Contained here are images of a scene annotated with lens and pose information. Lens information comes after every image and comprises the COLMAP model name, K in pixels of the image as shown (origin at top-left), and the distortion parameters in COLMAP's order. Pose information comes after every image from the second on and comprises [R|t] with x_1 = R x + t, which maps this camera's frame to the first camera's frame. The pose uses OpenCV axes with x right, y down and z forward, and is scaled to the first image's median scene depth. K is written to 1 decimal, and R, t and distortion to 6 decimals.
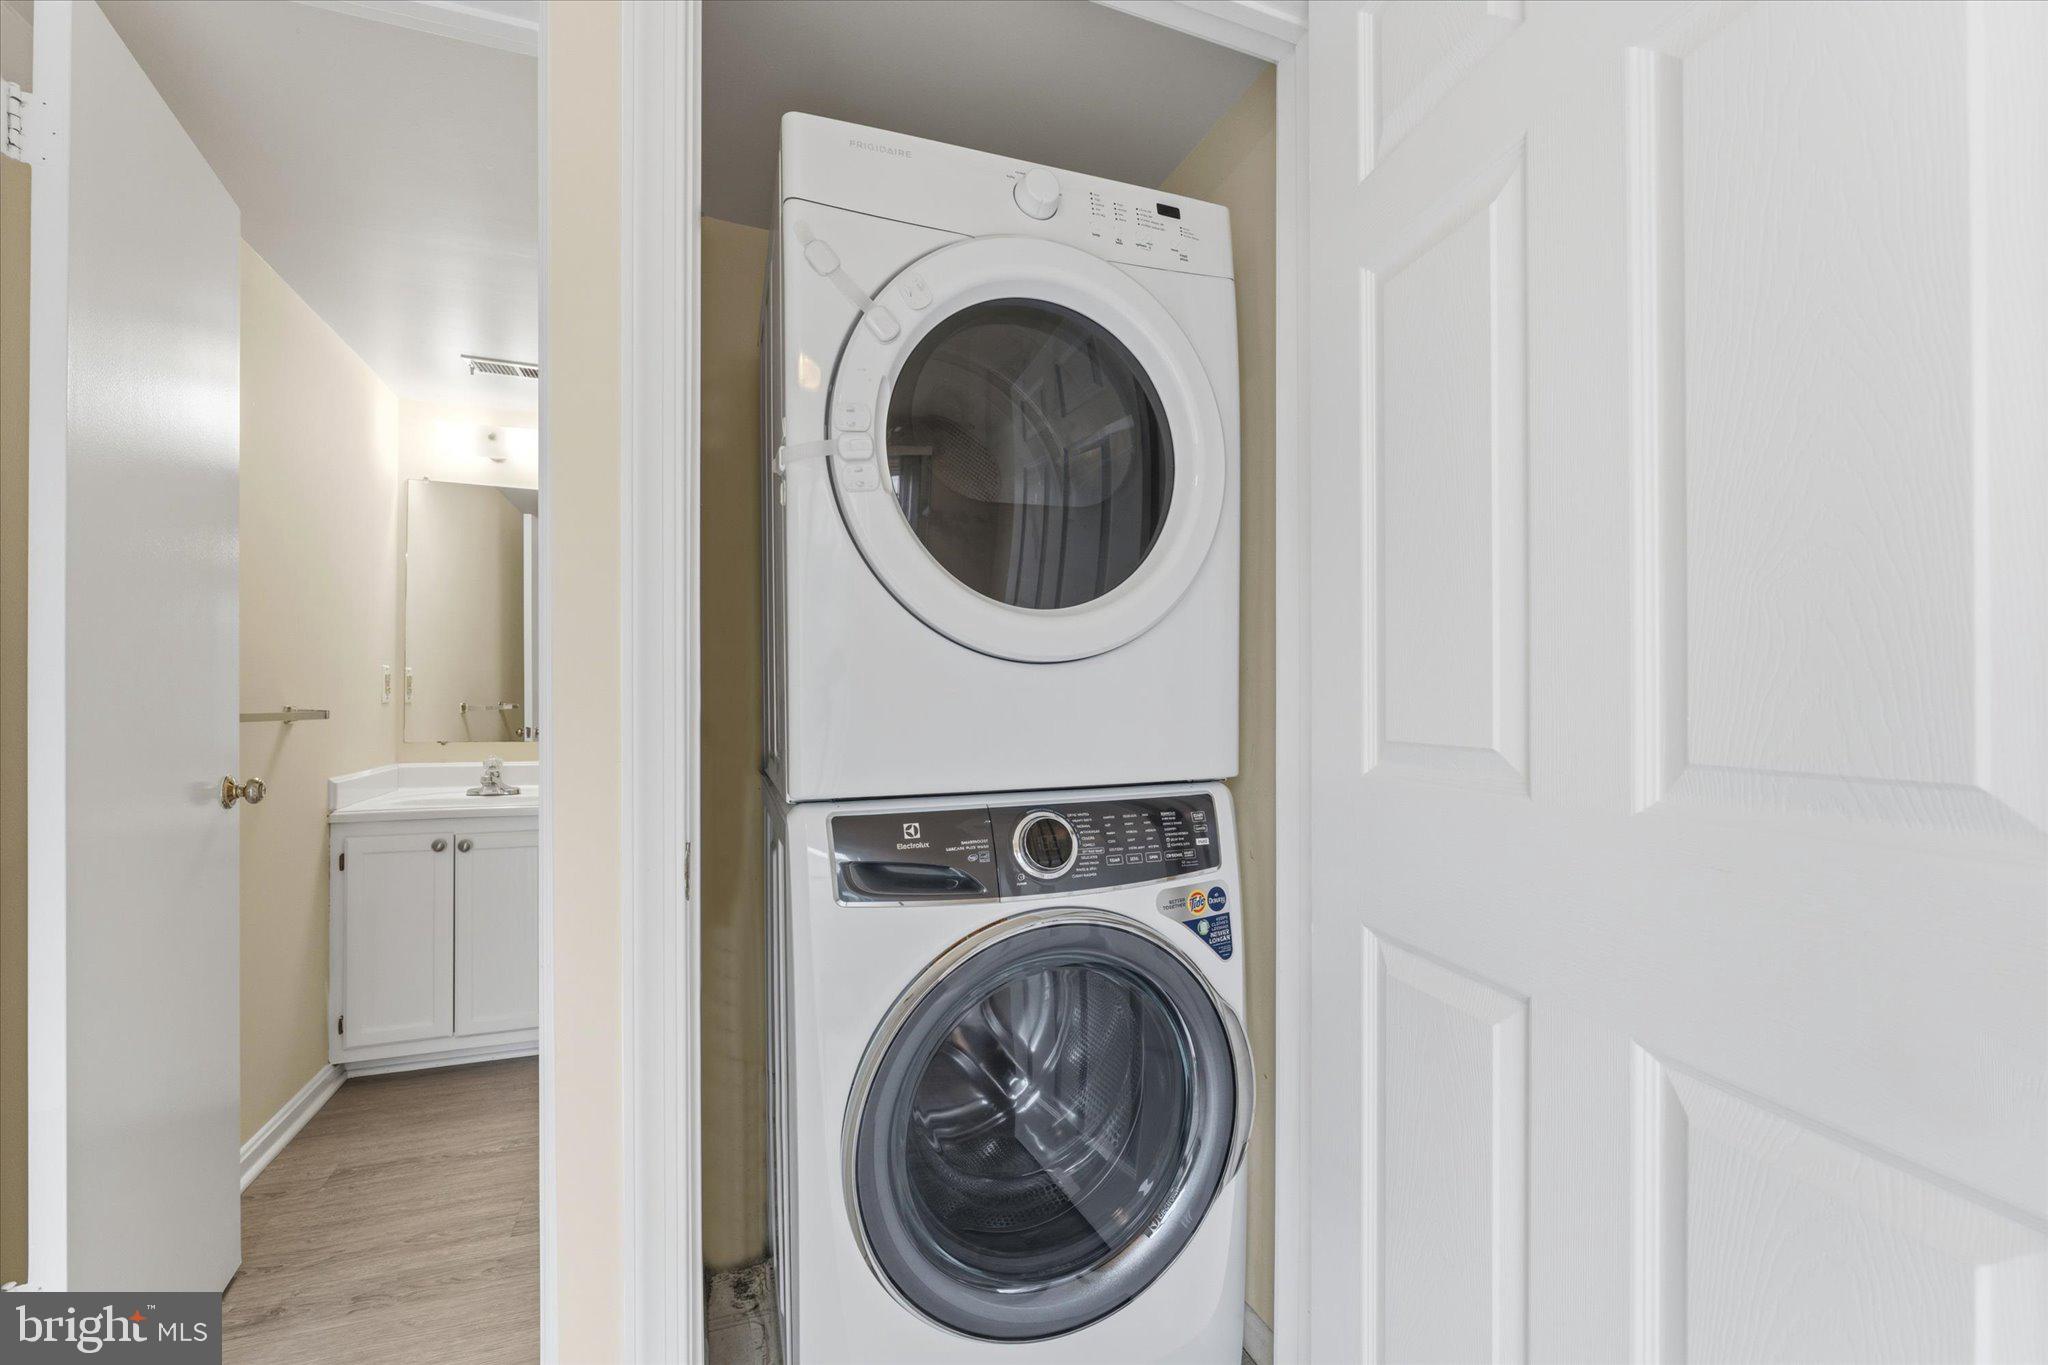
lens RADIAL K [[876.5, 0, 1015.4], [0, 876.5, 693.6], [0, 0, 1]] dist [-0.001115, -0.000134]
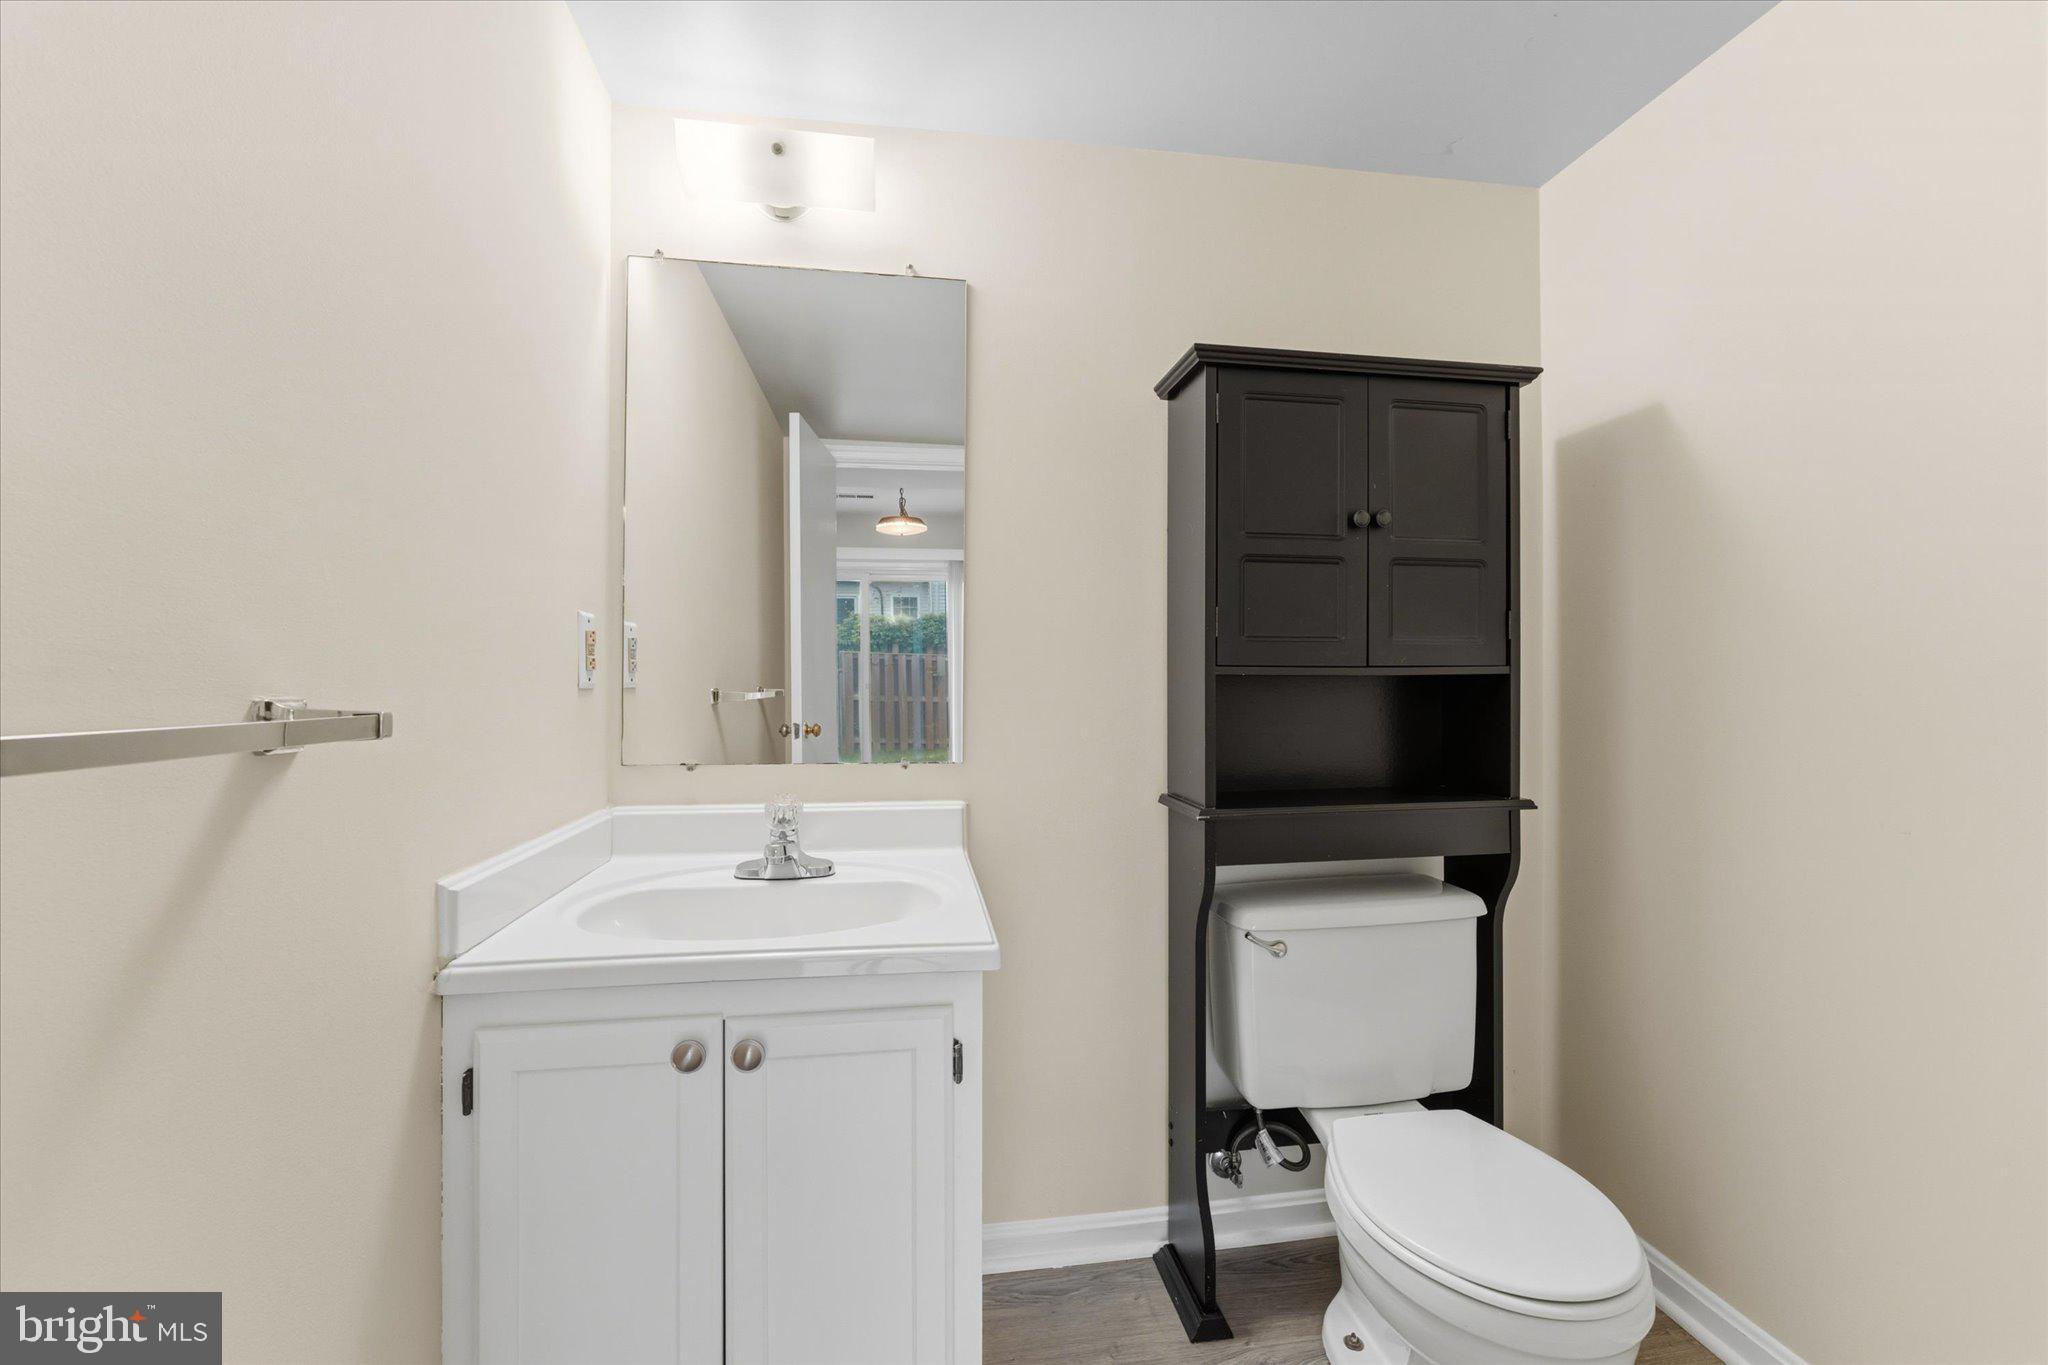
lens RADIAL K [[876.5, 0, 1034.8], [0, 876.5, 678.2], [0, 0, 1]] dist [-0.001115, -0.000134]
pose [[0.981186, -0.004165, -0.193021, -0.426348], [0.004441, 0.999990, 0.000998, 0.005861], [0.193015, -0.001836, 0.981194, 0.640641]]
